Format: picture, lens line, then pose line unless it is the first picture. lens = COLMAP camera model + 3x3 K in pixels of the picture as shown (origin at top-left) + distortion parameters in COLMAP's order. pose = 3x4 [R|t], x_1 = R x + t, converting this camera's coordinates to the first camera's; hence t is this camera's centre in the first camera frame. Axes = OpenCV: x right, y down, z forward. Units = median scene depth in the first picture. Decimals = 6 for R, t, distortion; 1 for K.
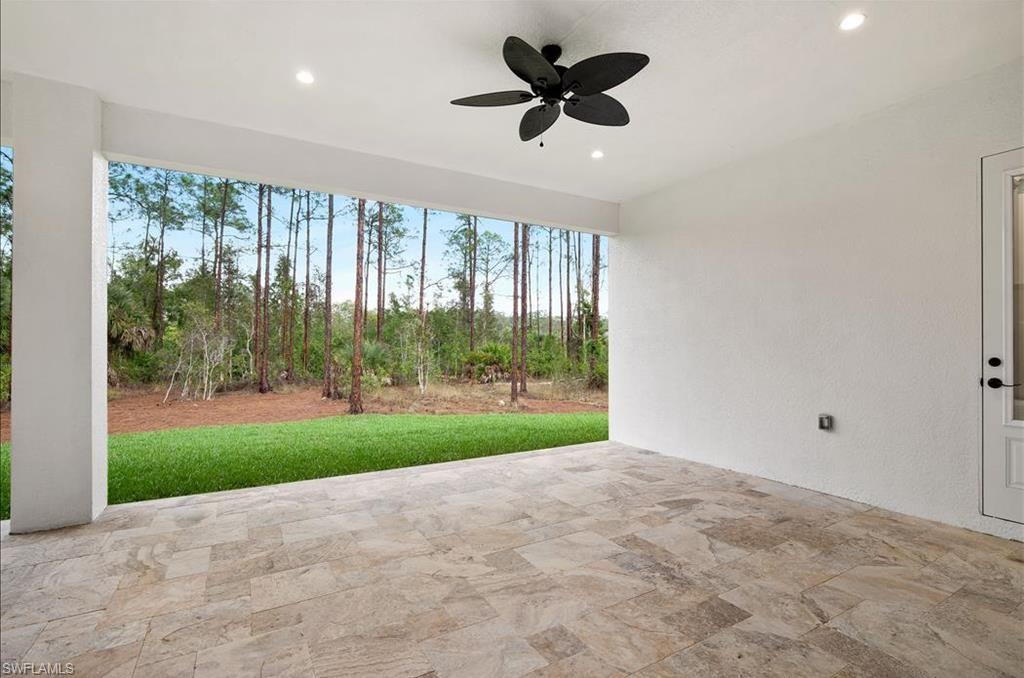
lens RADIAL K [[476.4, 0, 516.9], [0, 476.4, 342.9], [0, 0, 1]] dist [-0.016682, 0.004635]
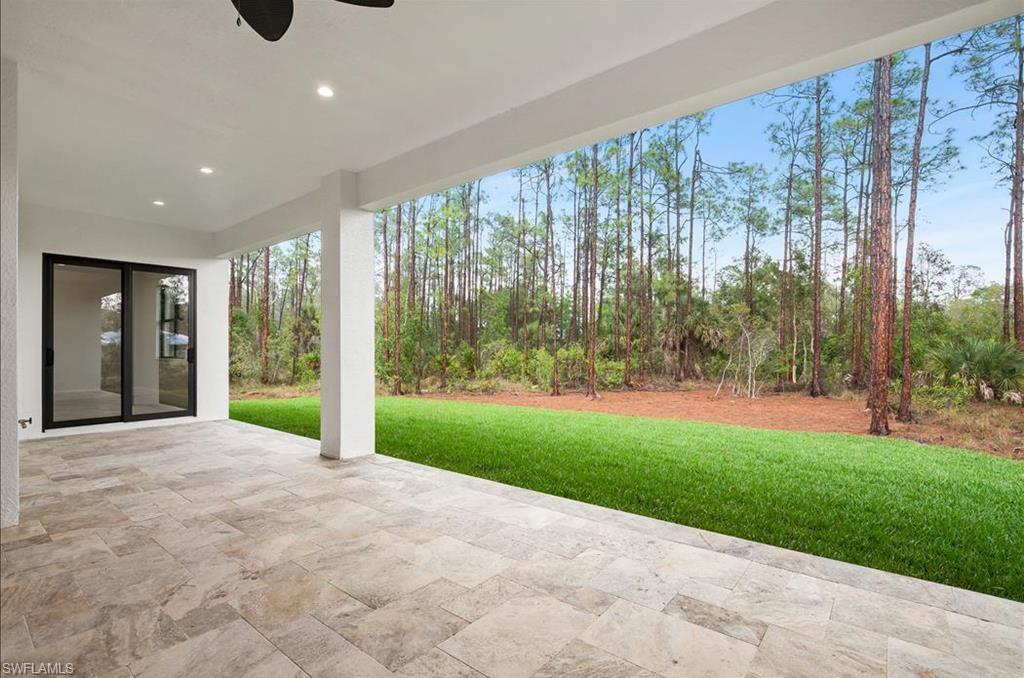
lens RADIAL K [[476.4, 0, 514.7], [0, 476.4, 335.0], [0, 0, 1]] dist [-0.016682, 0.004635]
pose [[0.352772, -0.023822, -0.935406, 0.639870], [0.007662, 0.999716, -0.022570, 0.026495], [0.935678, 0.000795, 0.352855, 0.908480]]
